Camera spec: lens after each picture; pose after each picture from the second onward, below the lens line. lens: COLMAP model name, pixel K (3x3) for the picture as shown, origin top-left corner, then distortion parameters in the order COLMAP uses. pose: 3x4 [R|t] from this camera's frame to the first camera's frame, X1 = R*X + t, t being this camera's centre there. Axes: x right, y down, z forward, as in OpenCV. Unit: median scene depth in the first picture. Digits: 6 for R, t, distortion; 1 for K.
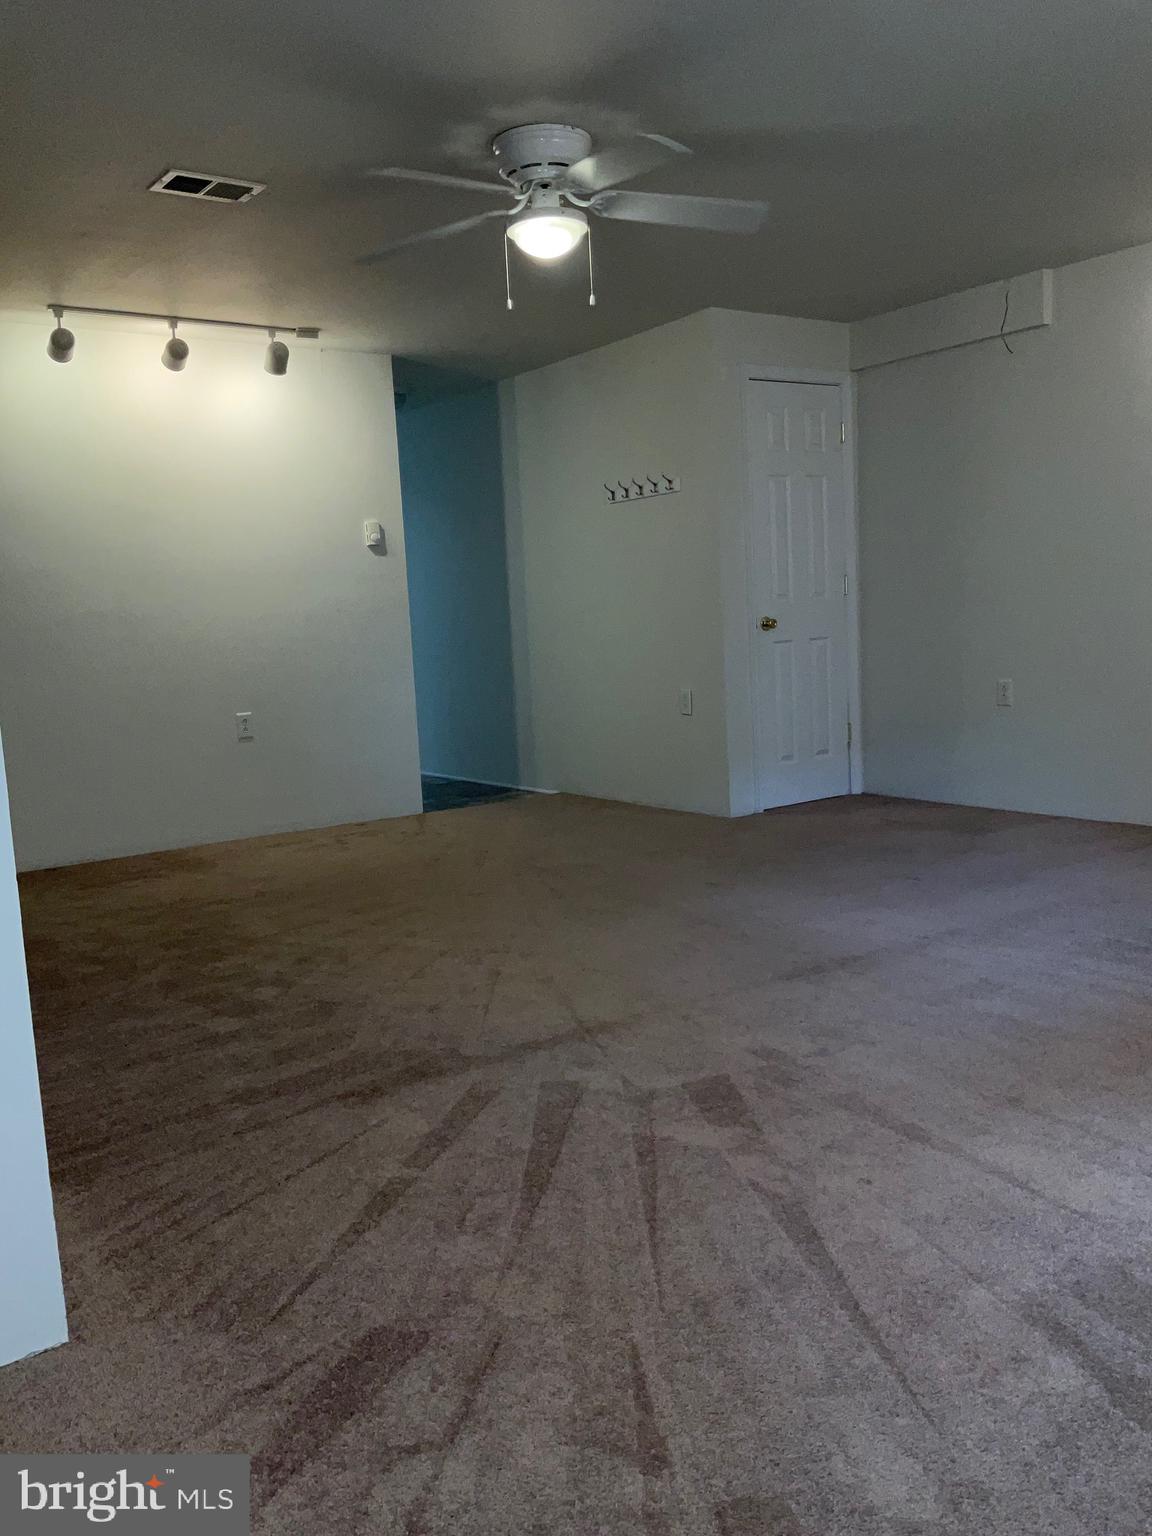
lens RADIAL K [[1299.3, 0, 567.0], [0, 1299.3, 769.6], [0, 0, 1]] dist [0.061876, -0.107480]
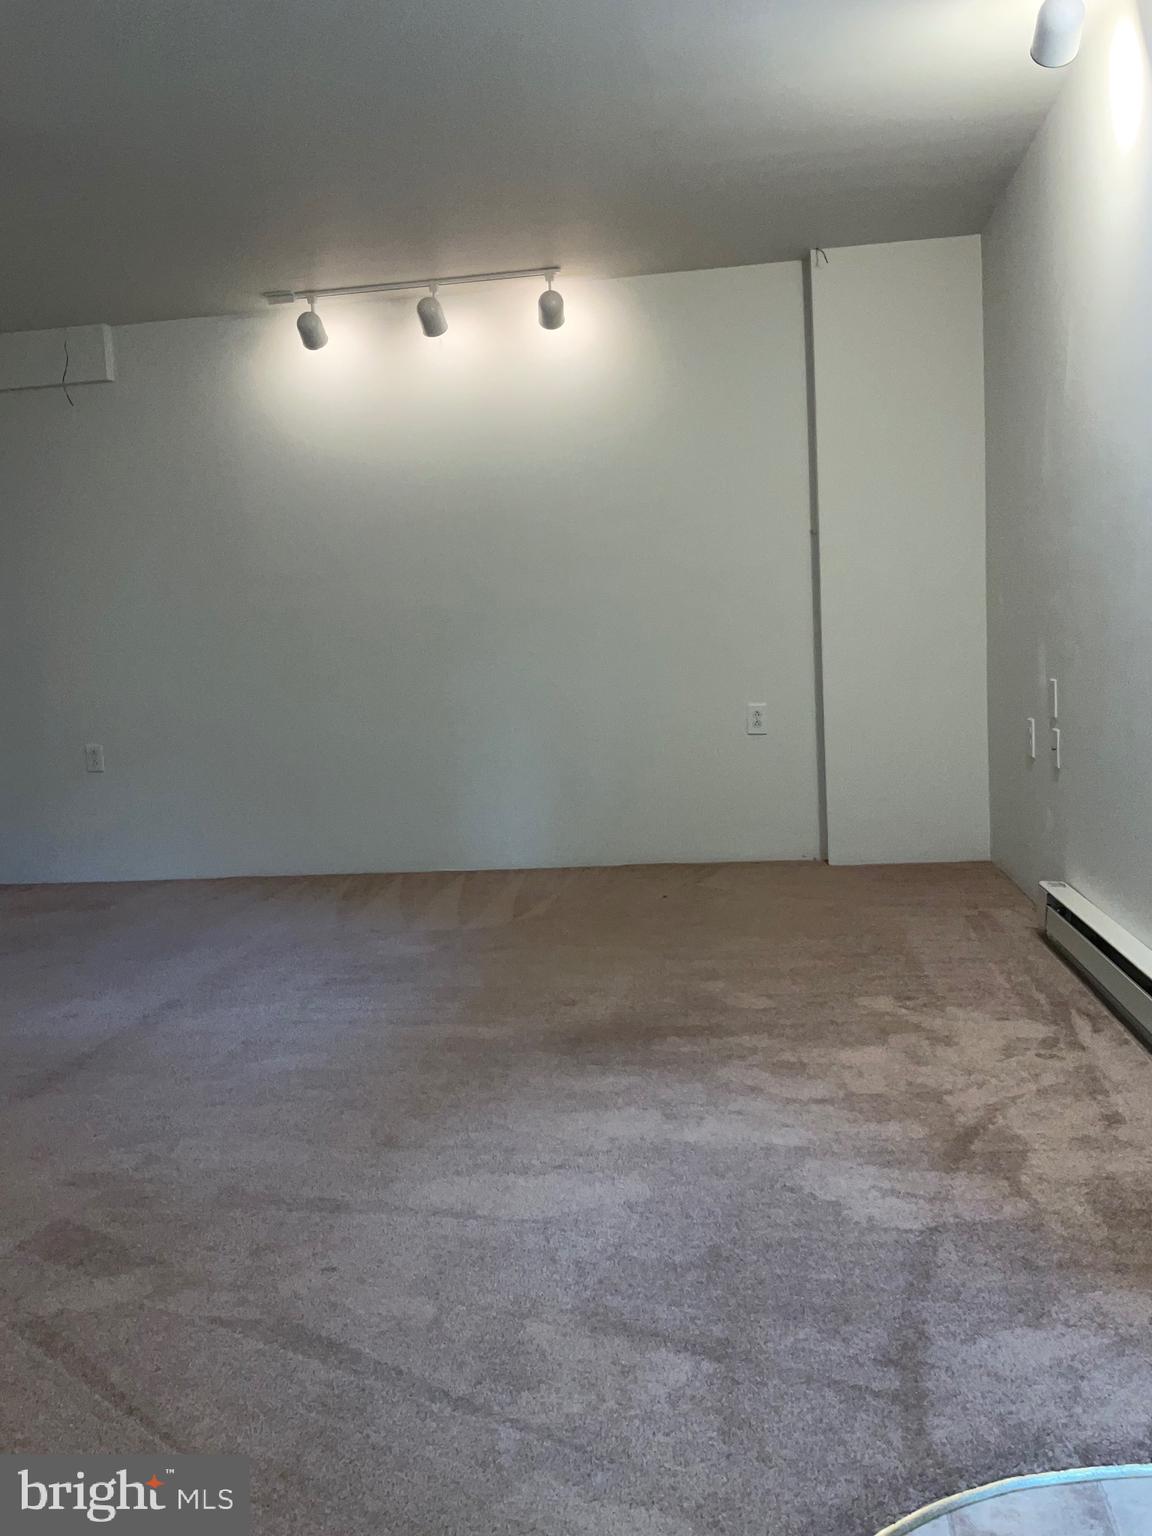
lens RADIAL K [[1299.3, 0, 567.0], [0, 1299.3, 769.6], [0, 0, 1]] dist [0.061876, -0.107480]
pose [[0.686343, -0.064266, 0.724433, -0.261691], [0.111330, 0.993632, -0.017329, 0.008579], [-0.718706, 0.092545, 0.689128, 0.217361]]
